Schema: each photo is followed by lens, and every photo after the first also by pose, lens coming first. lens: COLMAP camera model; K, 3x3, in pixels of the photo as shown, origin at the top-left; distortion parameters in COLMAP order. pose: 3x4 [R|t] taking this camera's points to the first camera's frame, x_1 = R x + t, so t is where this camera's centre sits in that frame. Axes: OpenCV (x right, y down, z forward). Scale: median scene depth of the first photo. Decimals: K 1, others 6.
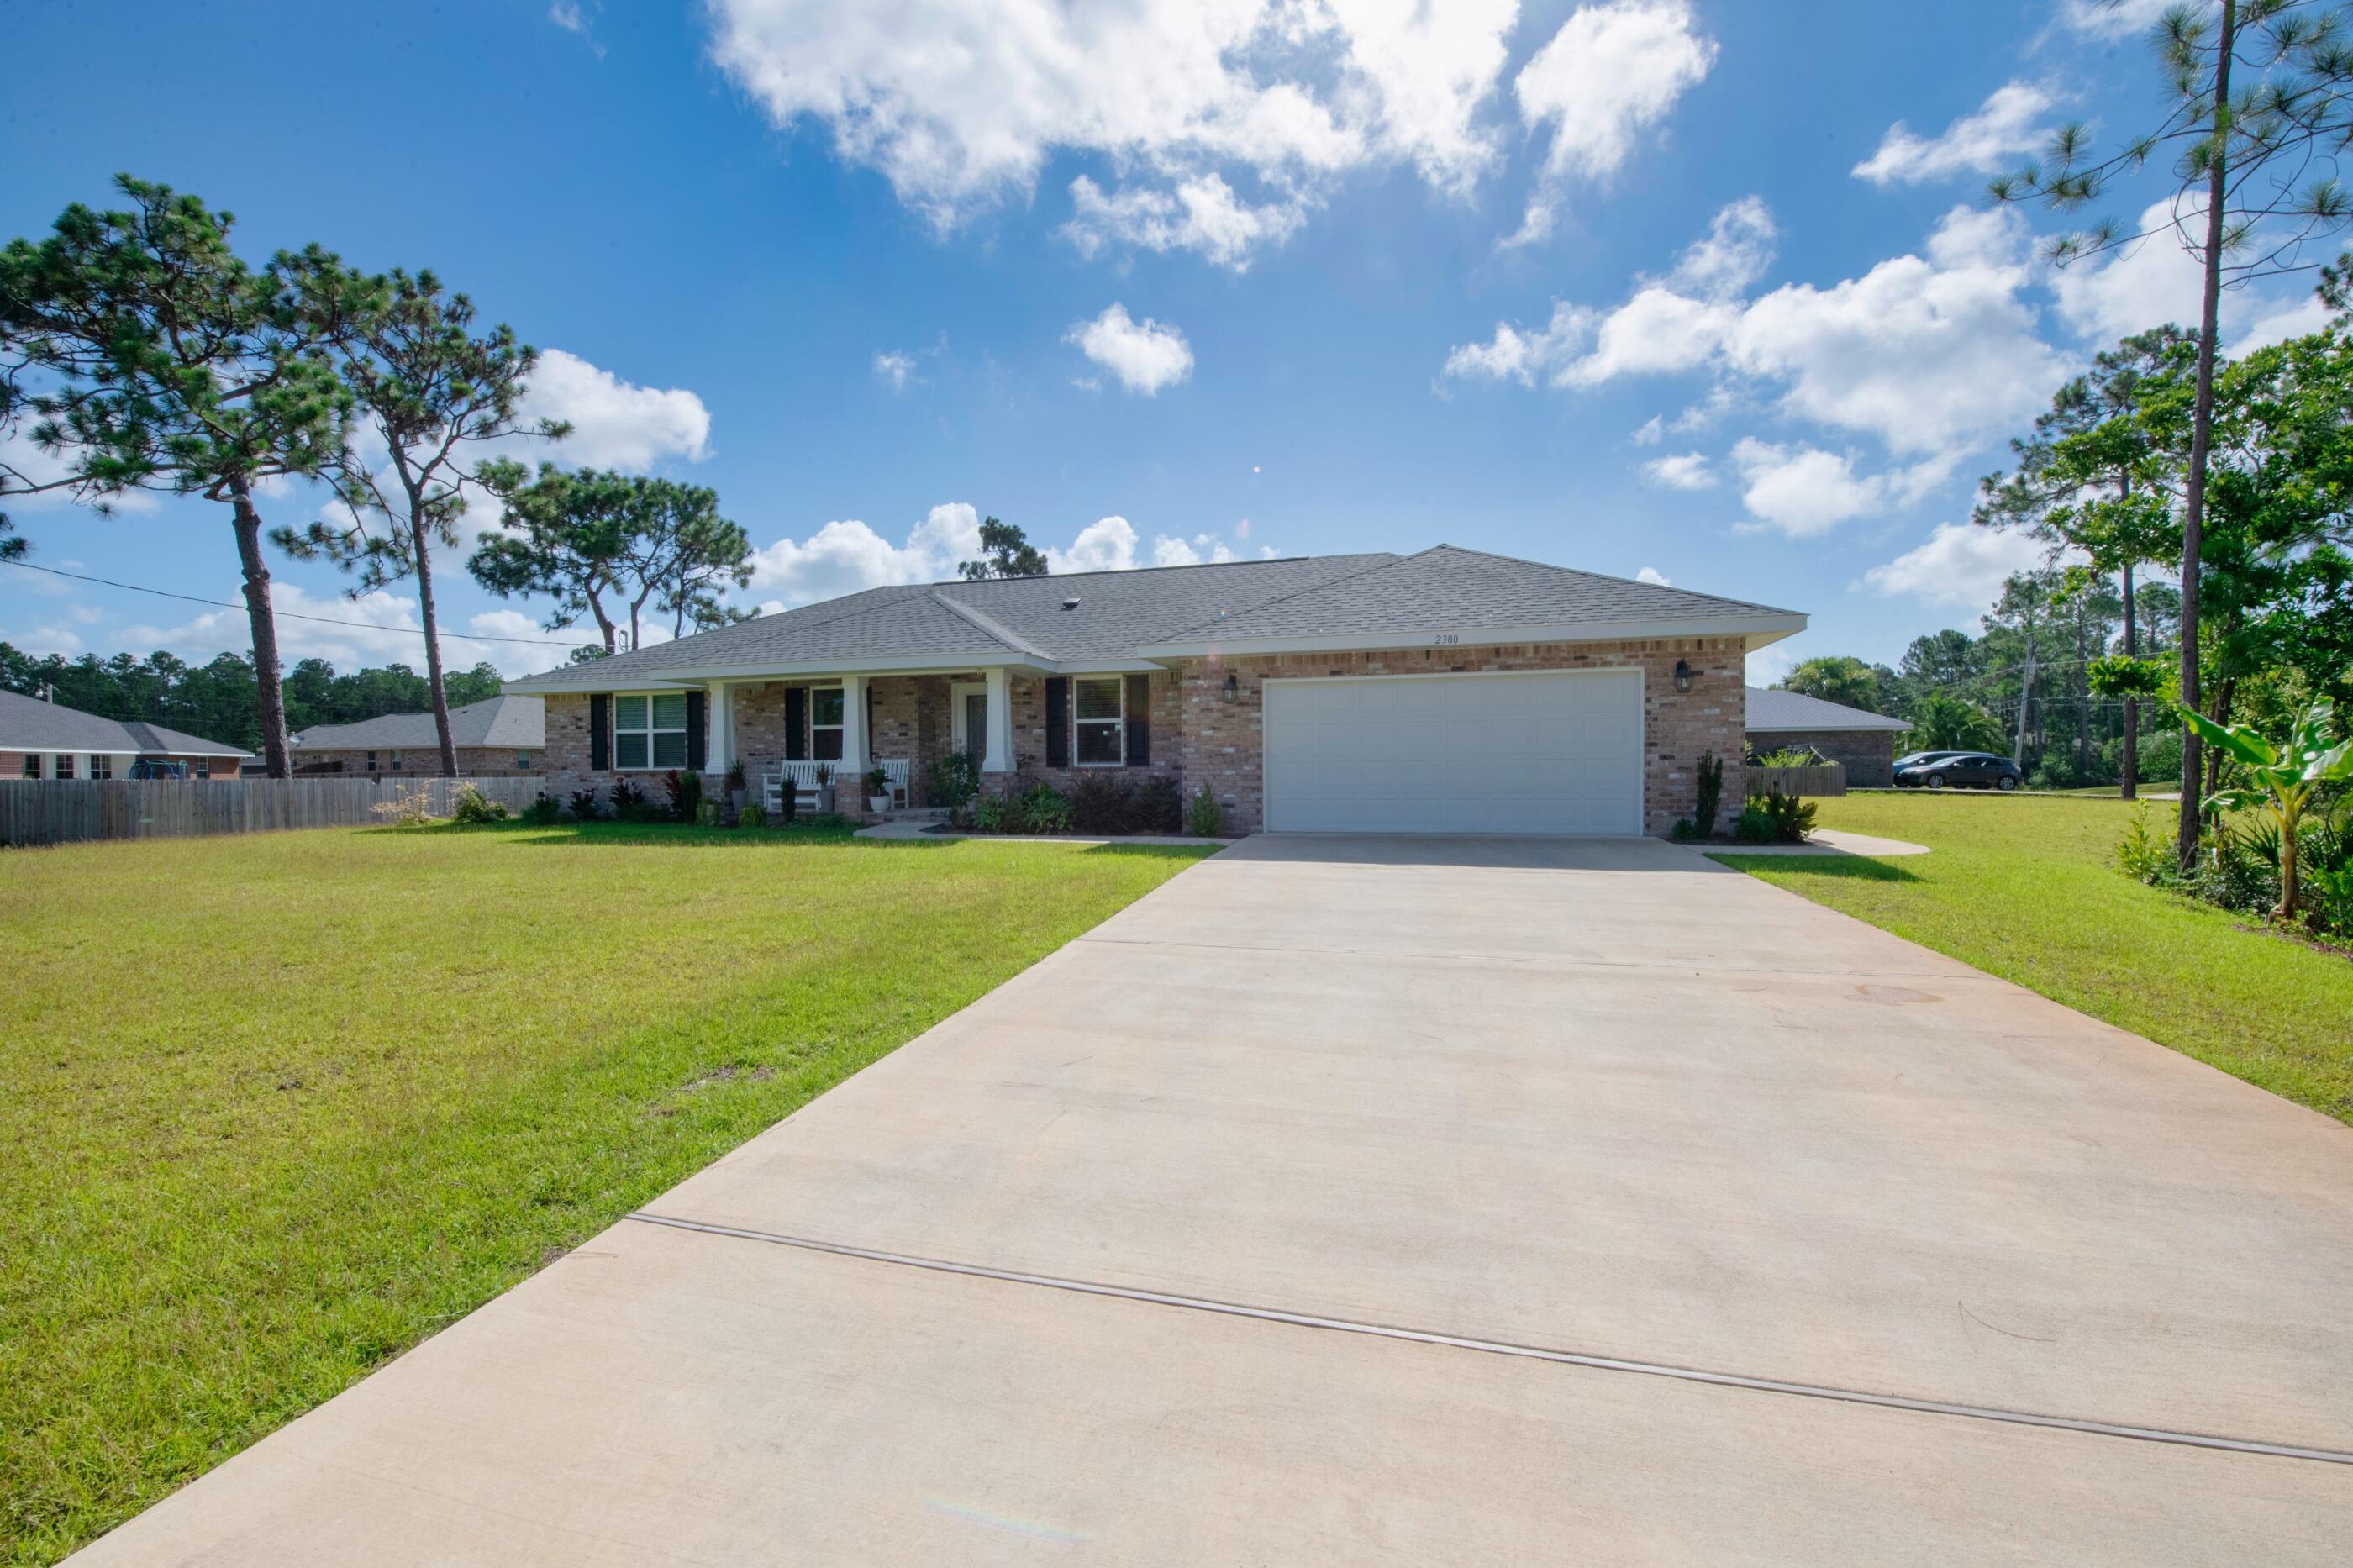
lens RADIAL K [[955.5, 0, 1185.2], [0, 955.5, 780.7], [0, 0, 1]] dist [0.000103, -0.004017]
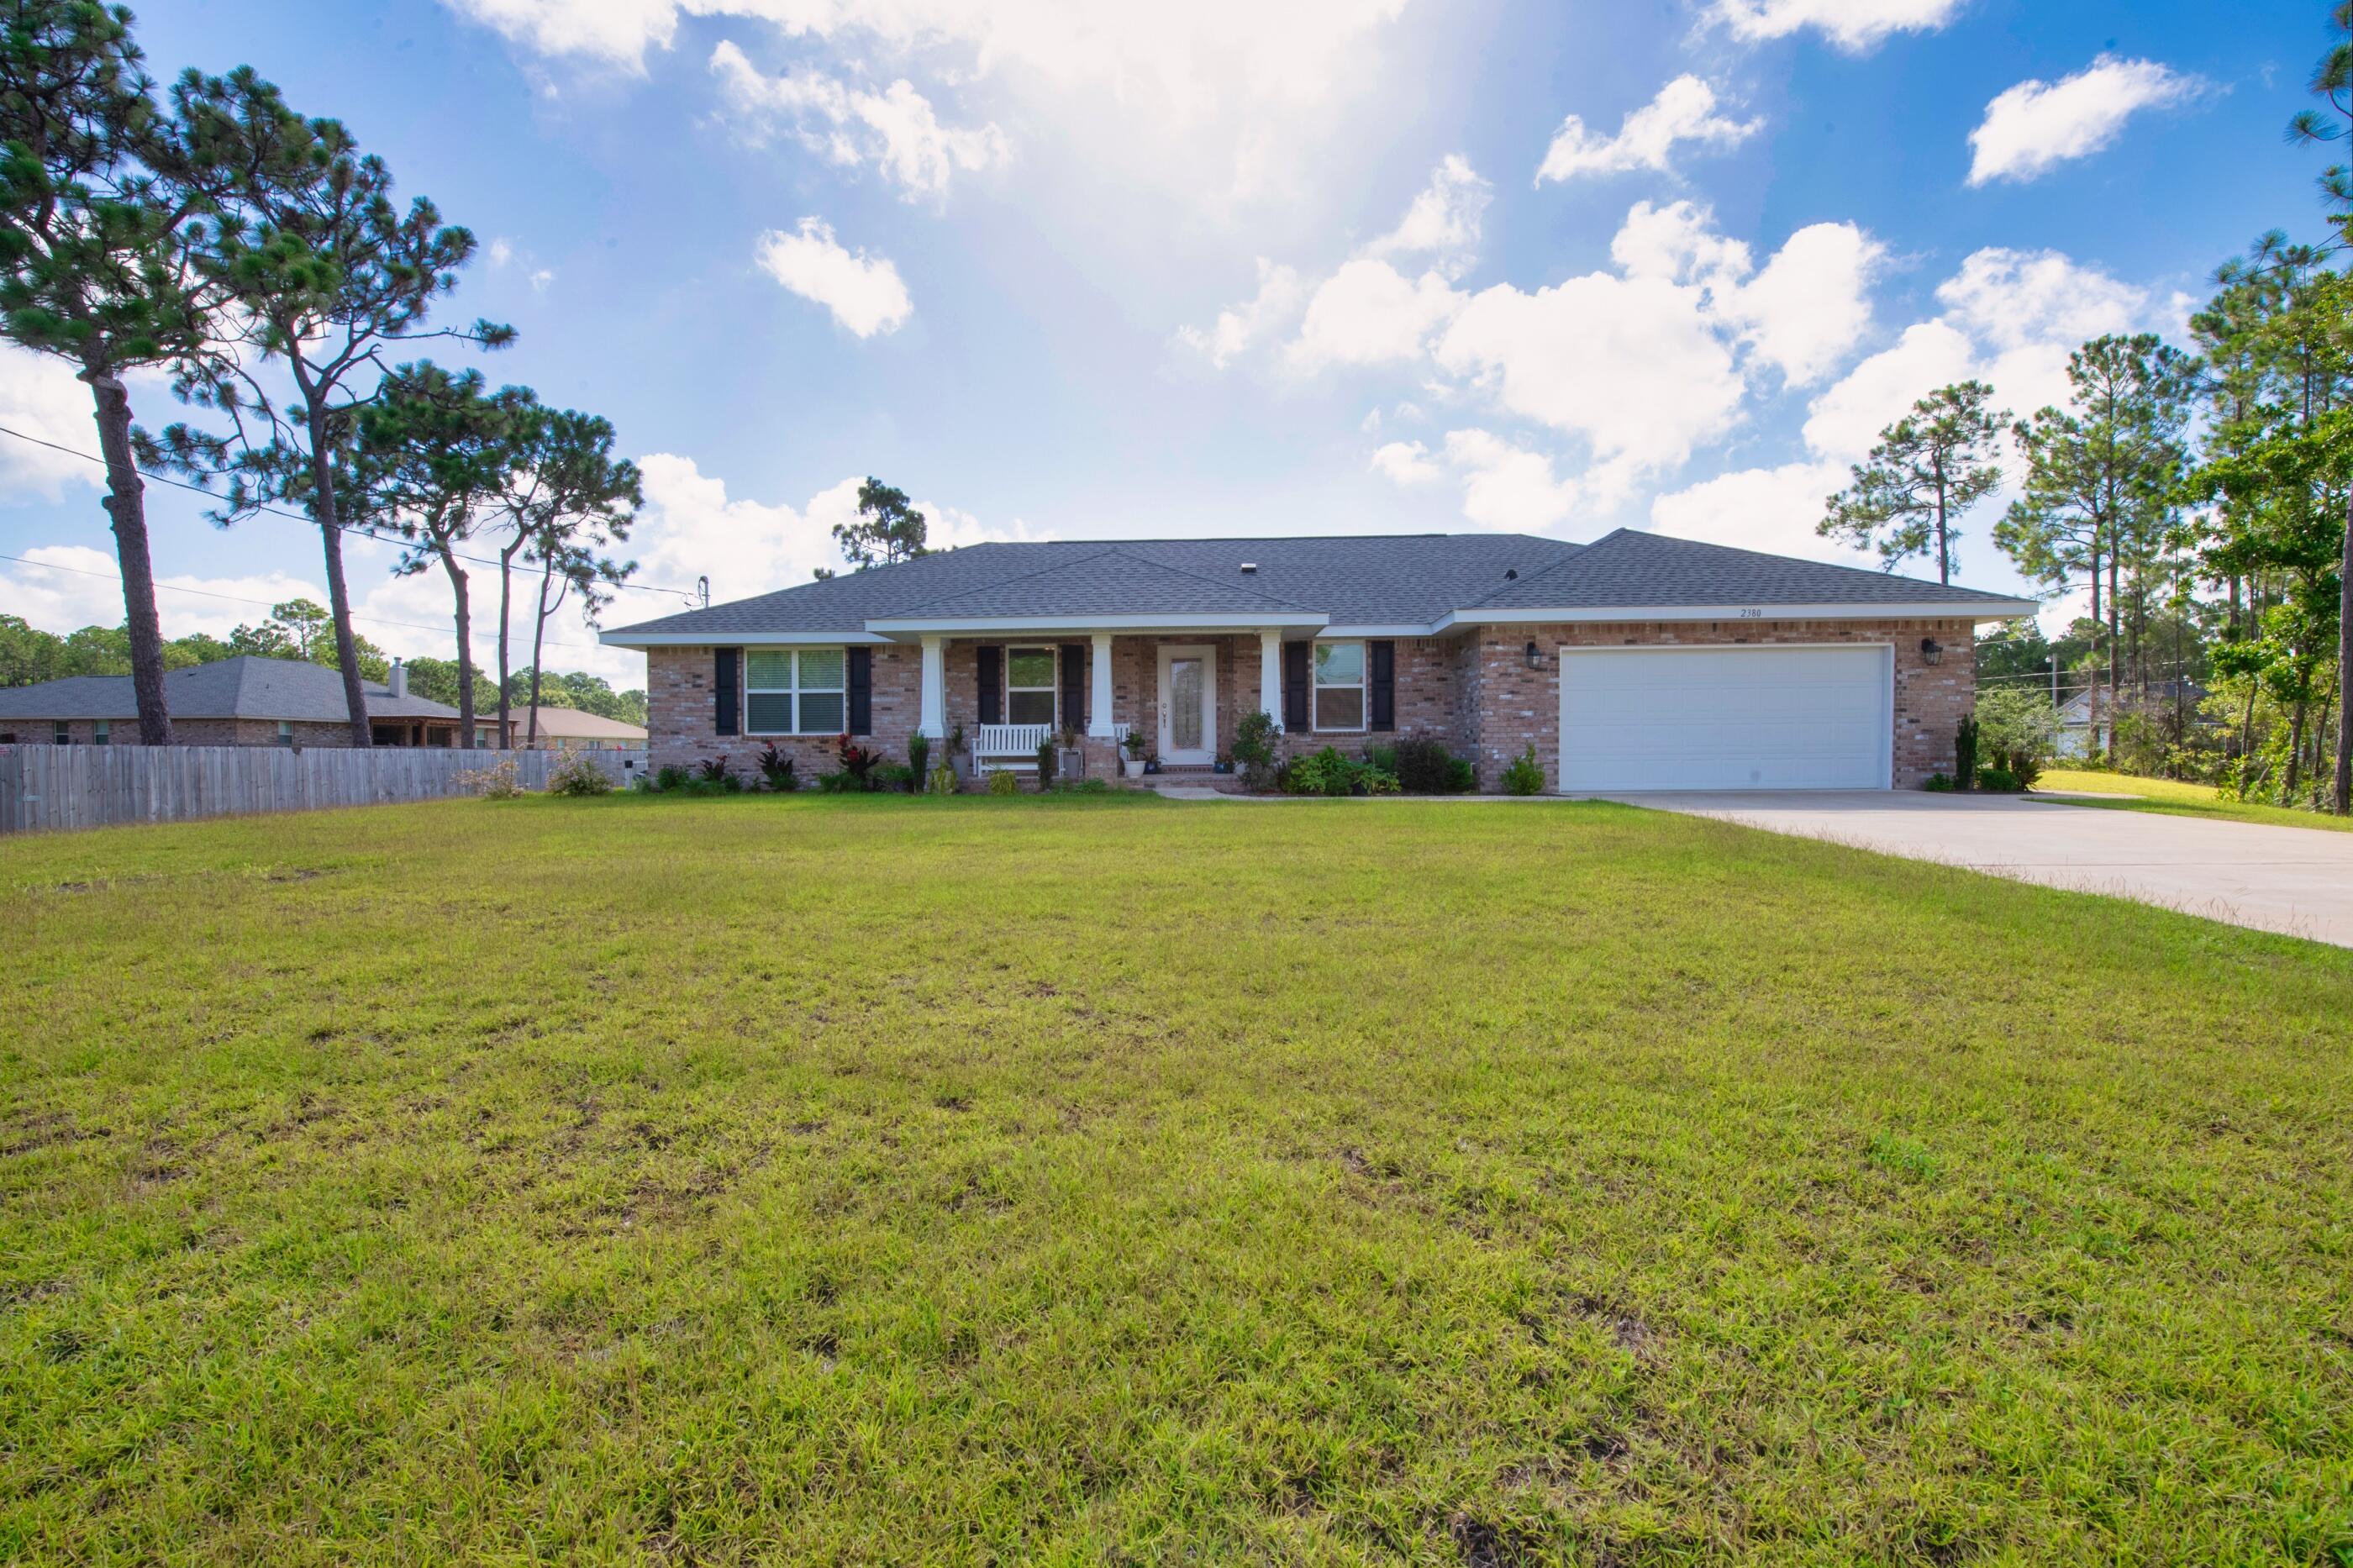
lens RADIAL K [[955.5, 0, 1190.1], [0, 955.5, 790.4], [0, 0, 1]] dist [0.000103, -0.004017]
pose [[0.973043, -0.008190, 0.230480, -0.346046], [0.001848, 0.999614, 0.027719, 0.014071], [-0.230618, -0.026545, 0.972682, 0.042888]]
